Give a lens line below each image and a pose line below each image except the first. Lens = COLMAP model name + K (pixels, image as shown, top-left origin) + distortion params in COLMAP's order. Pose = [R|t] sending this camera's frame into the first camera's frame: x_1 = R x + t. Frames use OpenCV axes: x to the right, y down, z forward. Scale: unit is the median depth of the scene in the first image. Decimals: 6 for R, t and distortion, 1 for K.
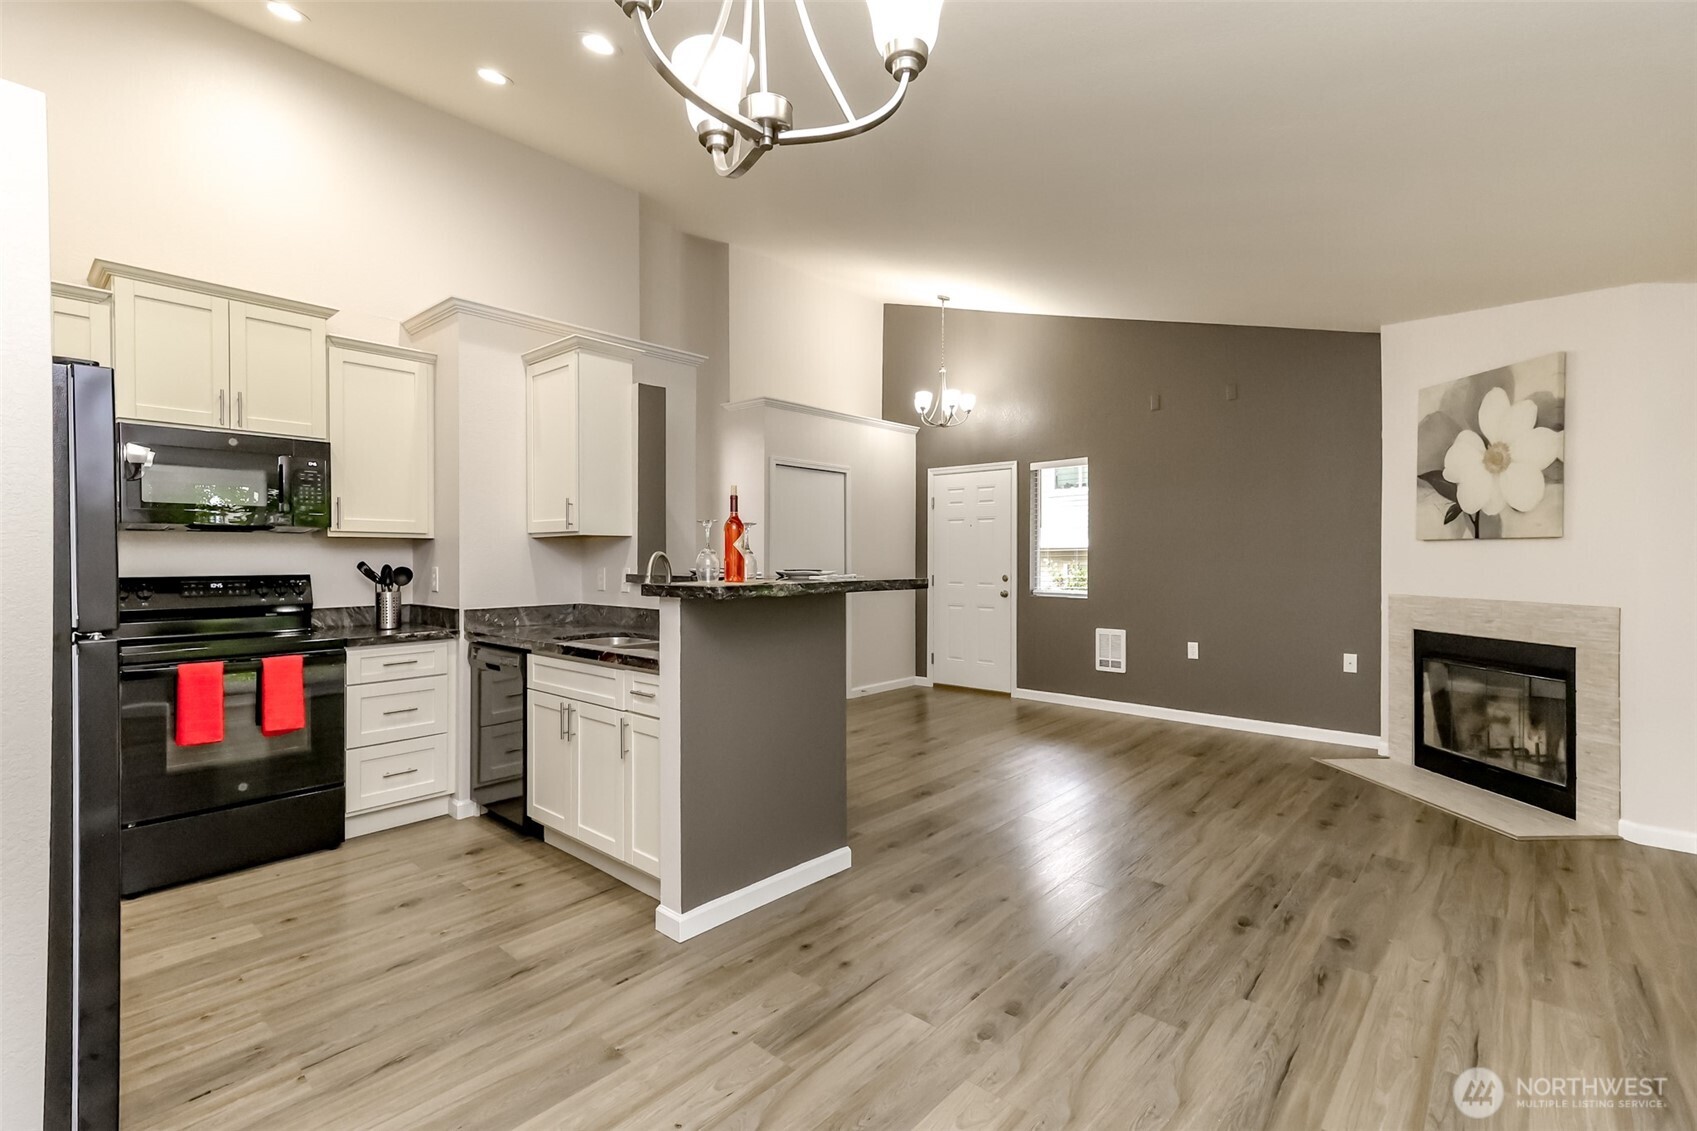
lens RADIAL K [[752.6, 0, 787.7], [0, 752.6, 562.3], [0, 0, 1]] dist [0.015910, -0.000253]
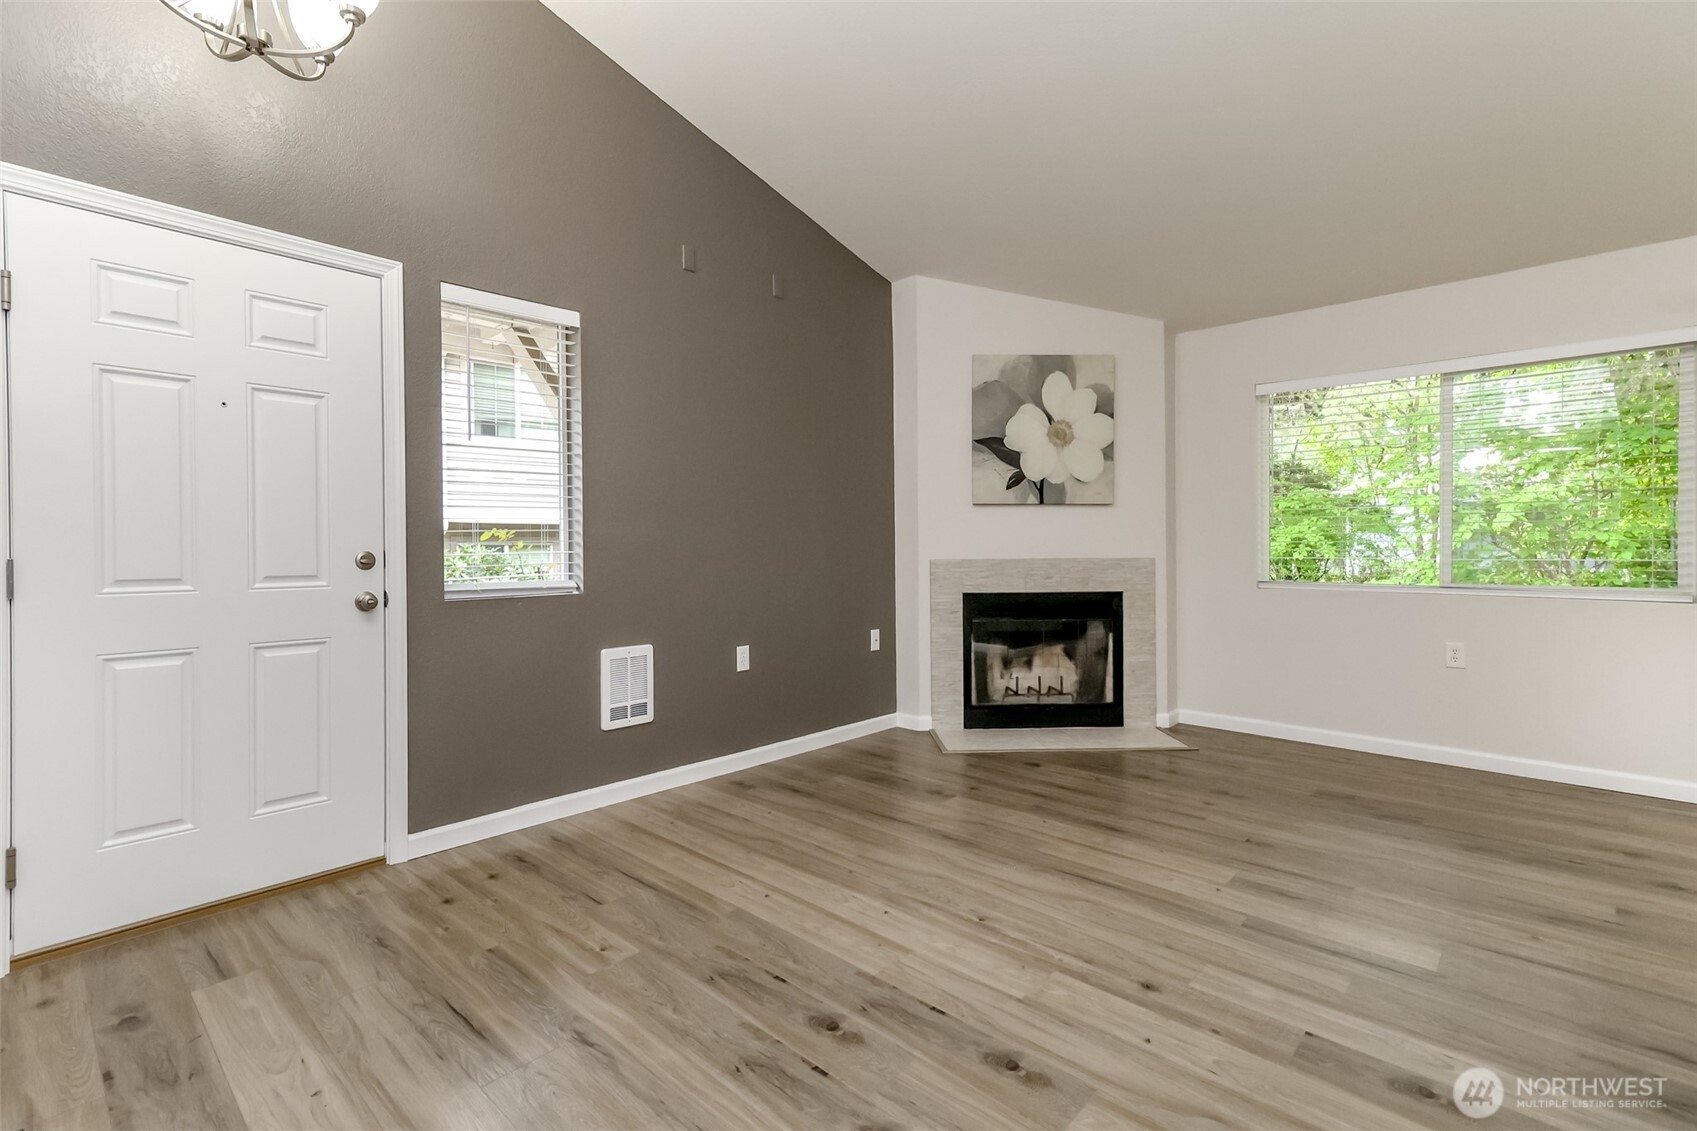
lens RADIAL K [[752.6, 0, 931.9], [0, 752.6, 553.0], [0, 0, 1]] dist [0.015910, -0.000253]
pose [[-0.051612, -0.009537, 0.998622, -0.196027], [0.010662, 0.999892, 0.010100, 0.029846], [-0.998610, 0.011169, -0.051505, 1.317685]]
